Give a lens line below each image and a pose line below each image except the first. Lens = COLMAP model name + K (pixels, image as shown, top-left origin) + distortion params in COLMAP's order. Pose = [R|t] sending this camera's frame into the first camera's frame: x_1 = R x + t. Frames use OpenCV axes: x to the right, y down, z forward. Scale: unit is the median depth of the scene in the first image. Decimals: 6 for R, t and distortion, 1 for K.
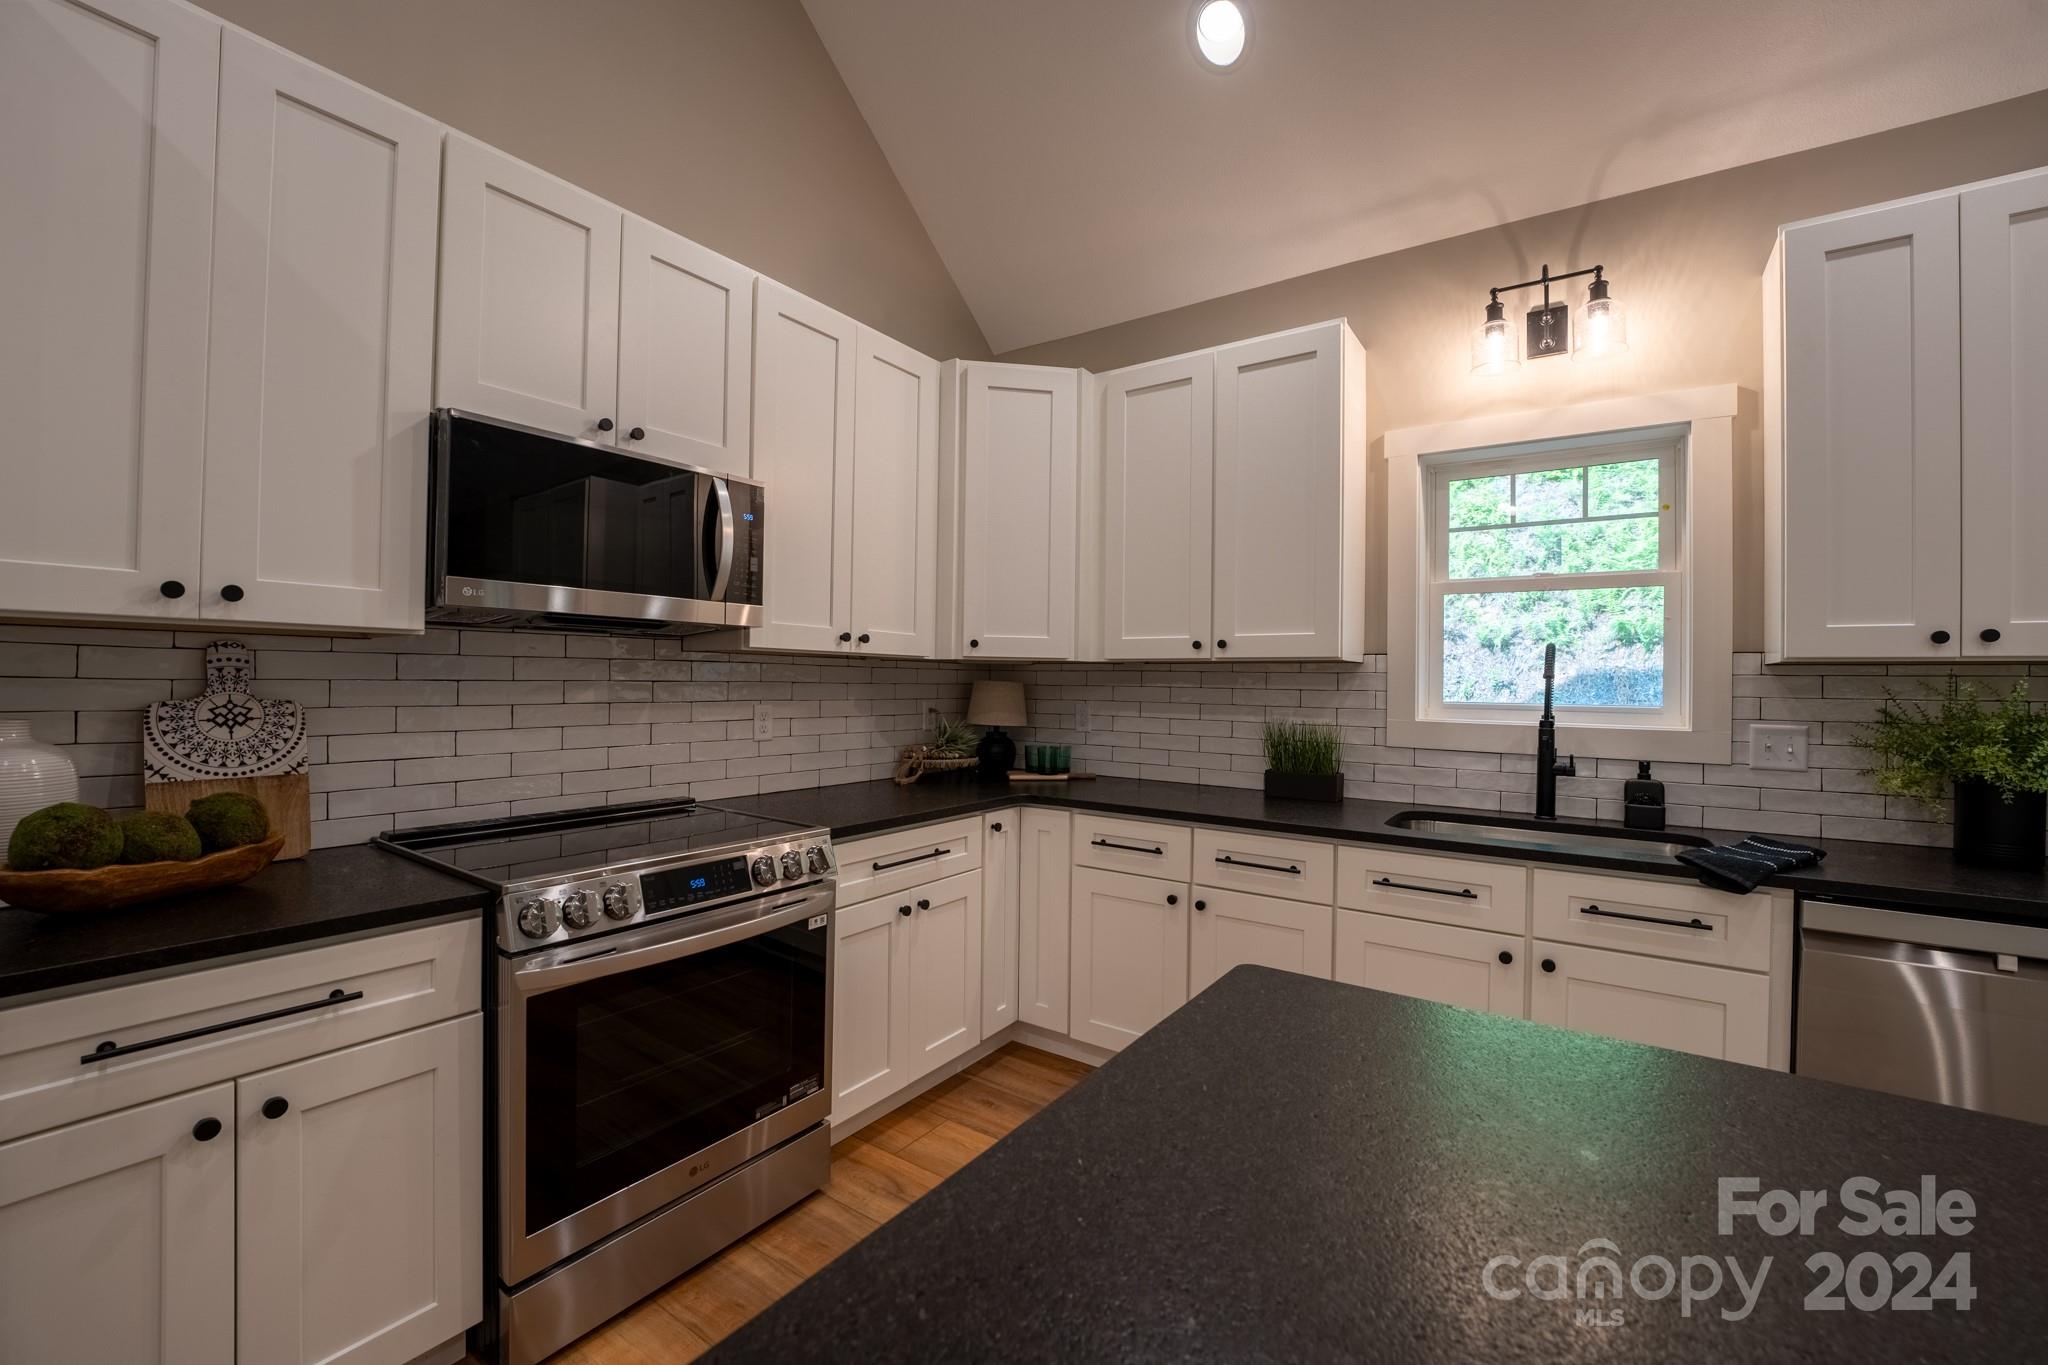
lens RADIAL K [[825.0, 0, 1029.3], [0, 825.0, 679.0], [0, 0, 1]] dist [-0.033660, 0.004230]
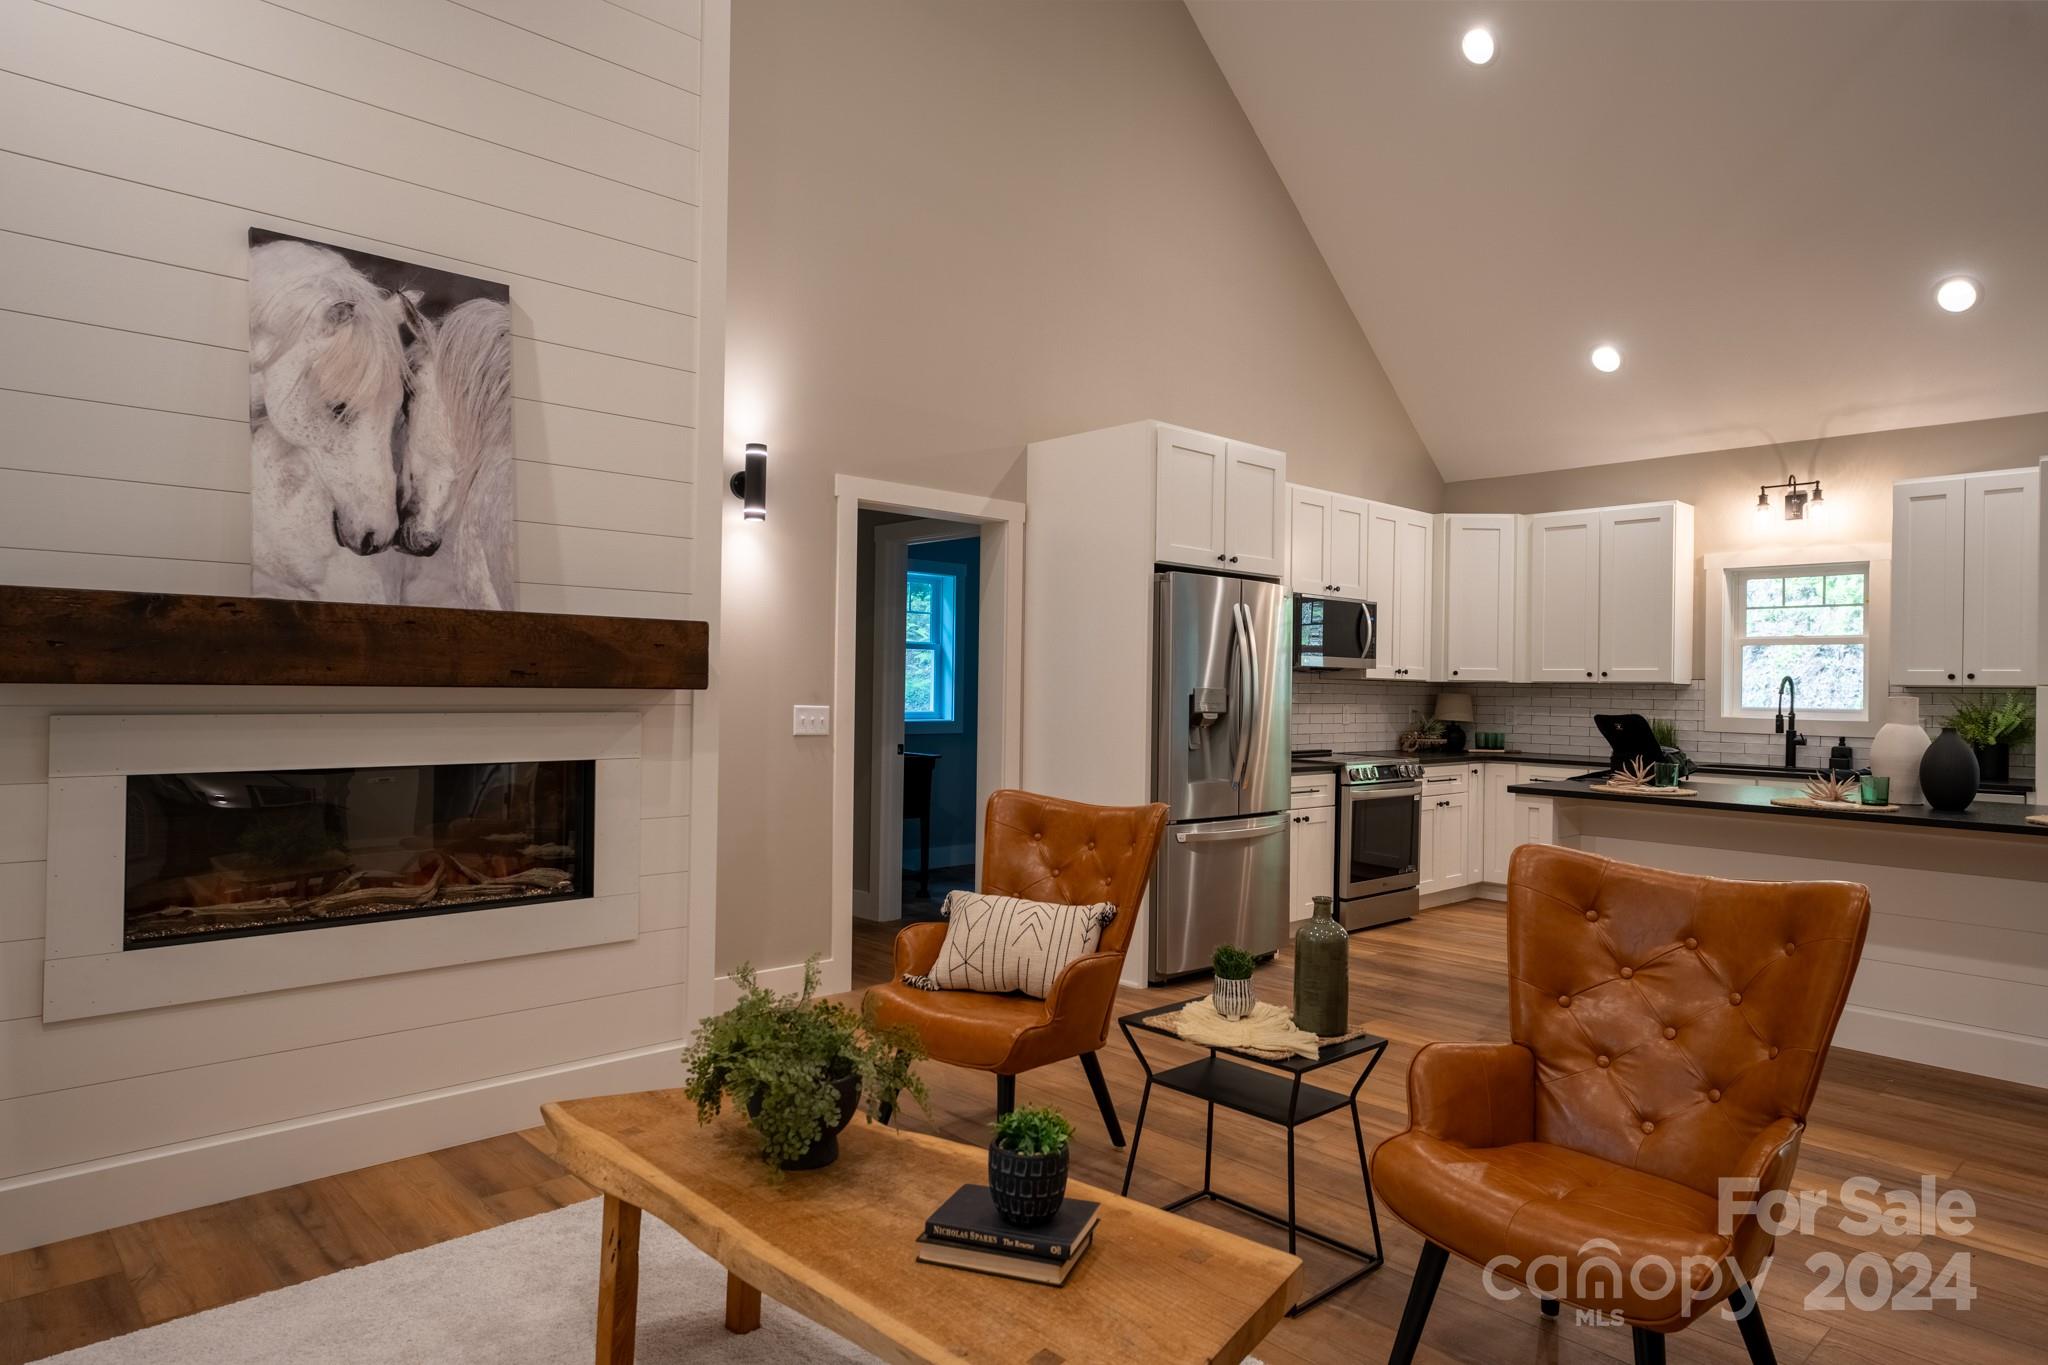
lens RADIAL K [[1216.6, 0, 1035.1], [0, 1216.6, 679.7], [0, 0, 1]] dist [0.014612, -0.000319]
pose [[0.978756, 0.001373, -0.205024, -0.488293], [-0.002763, 0.999975, -0.006495, -0.009746], [0.205010, 0.006924, 0.978735, -2.086294]]
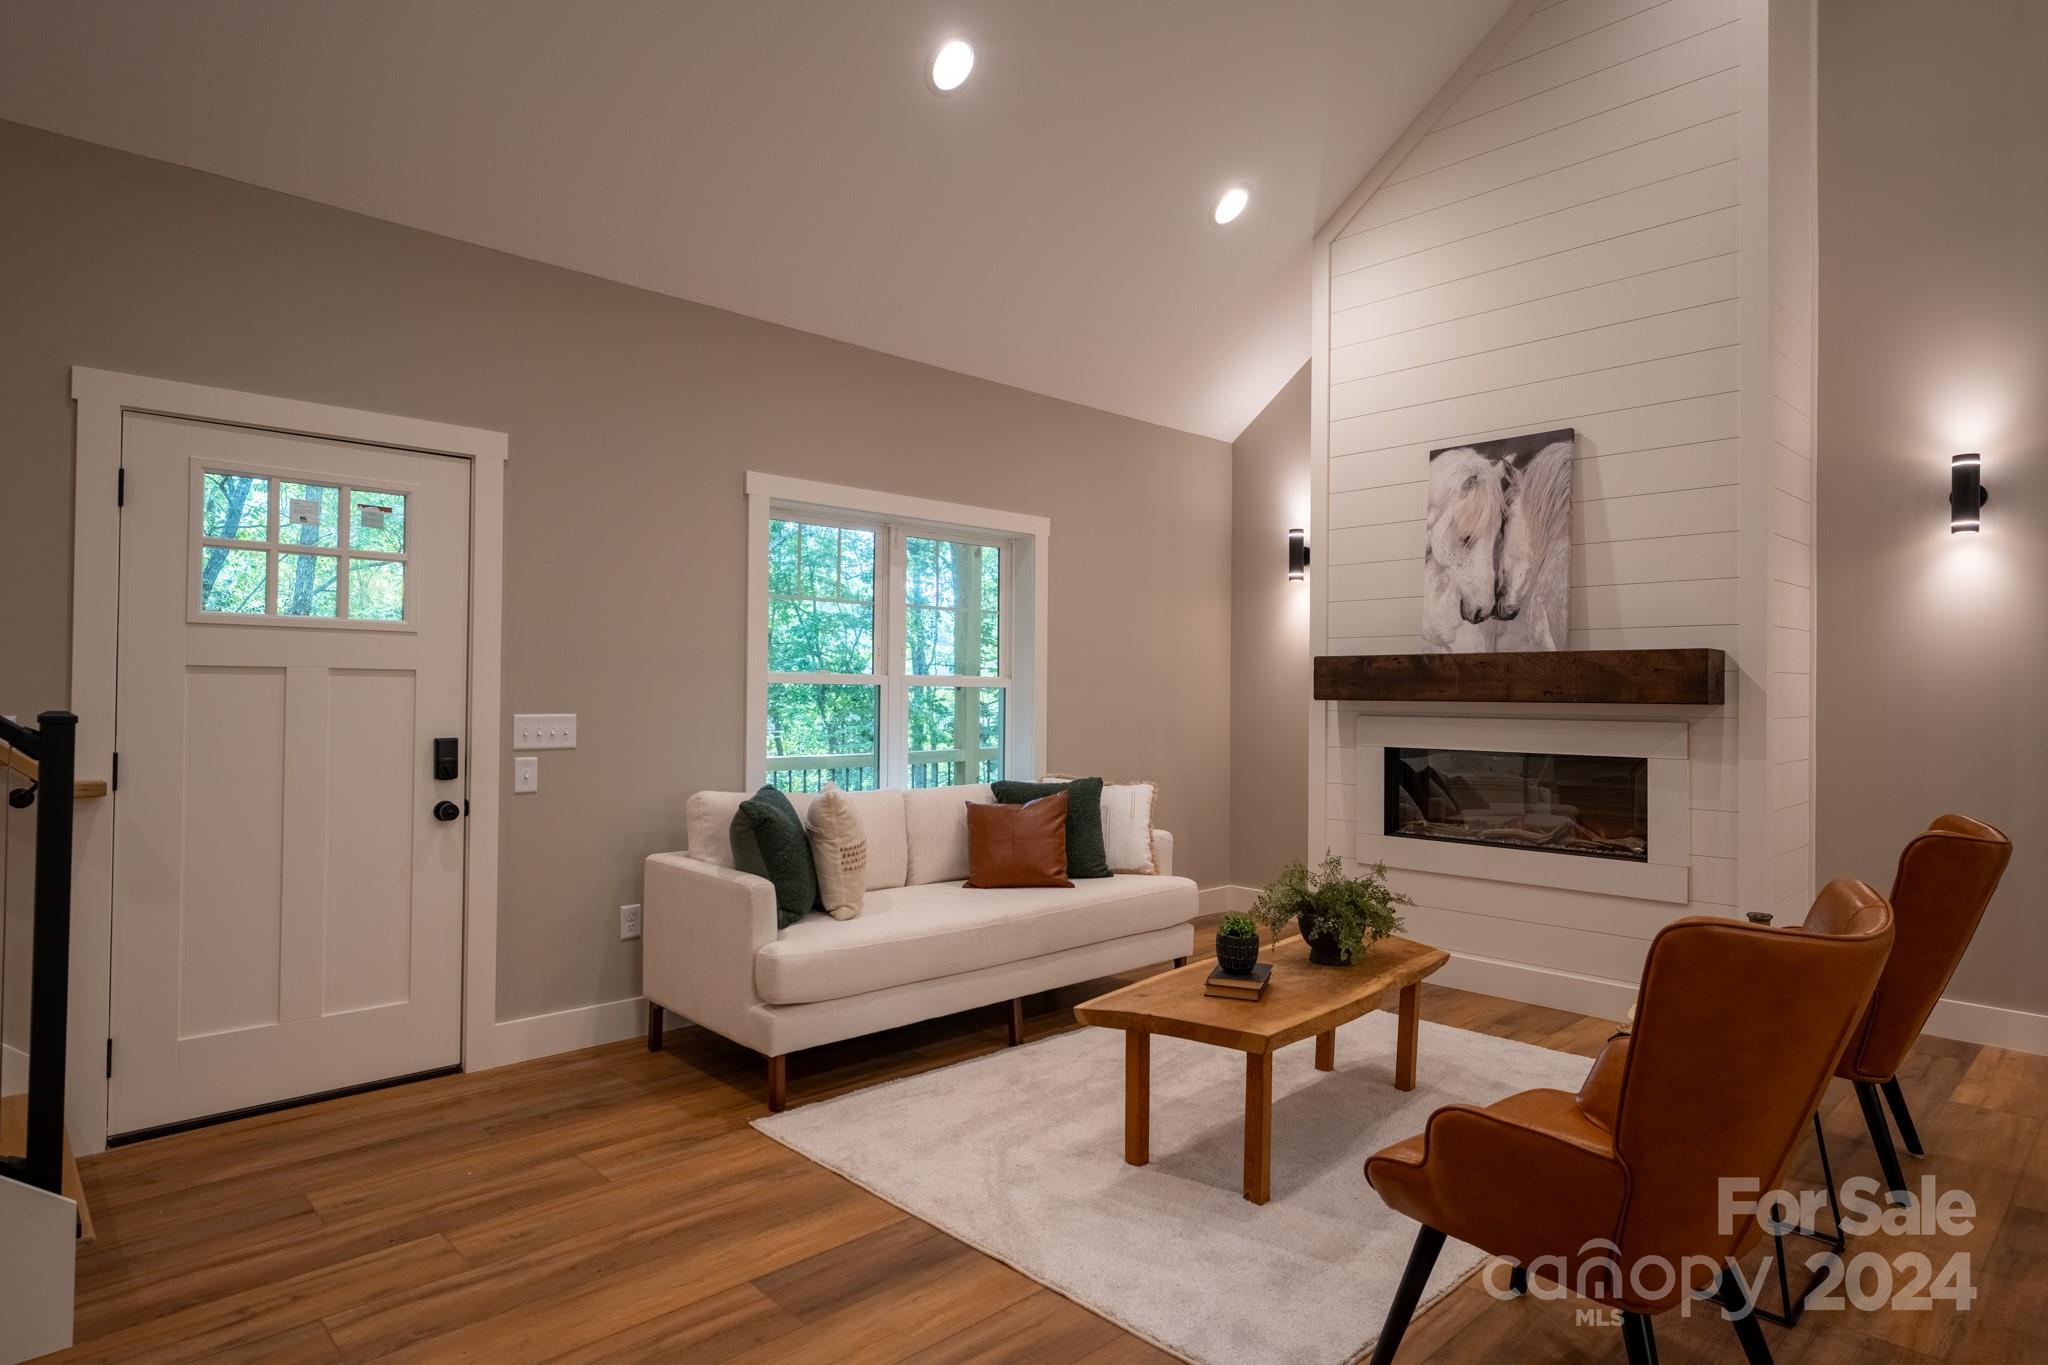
lens RADIAL K [[1133.4, 0, 1024.0], [0, 1133.4, 682.5], [0, 0, 1]] dist [0.004693, -0.000199]
pose [[-0.198995, -0.023863, -0.979710, 0.640625], [-0.009665, 0.999703, -0.022387, 0.008398], [0.979953, 0.005014, -0.199166, -1.377120]]
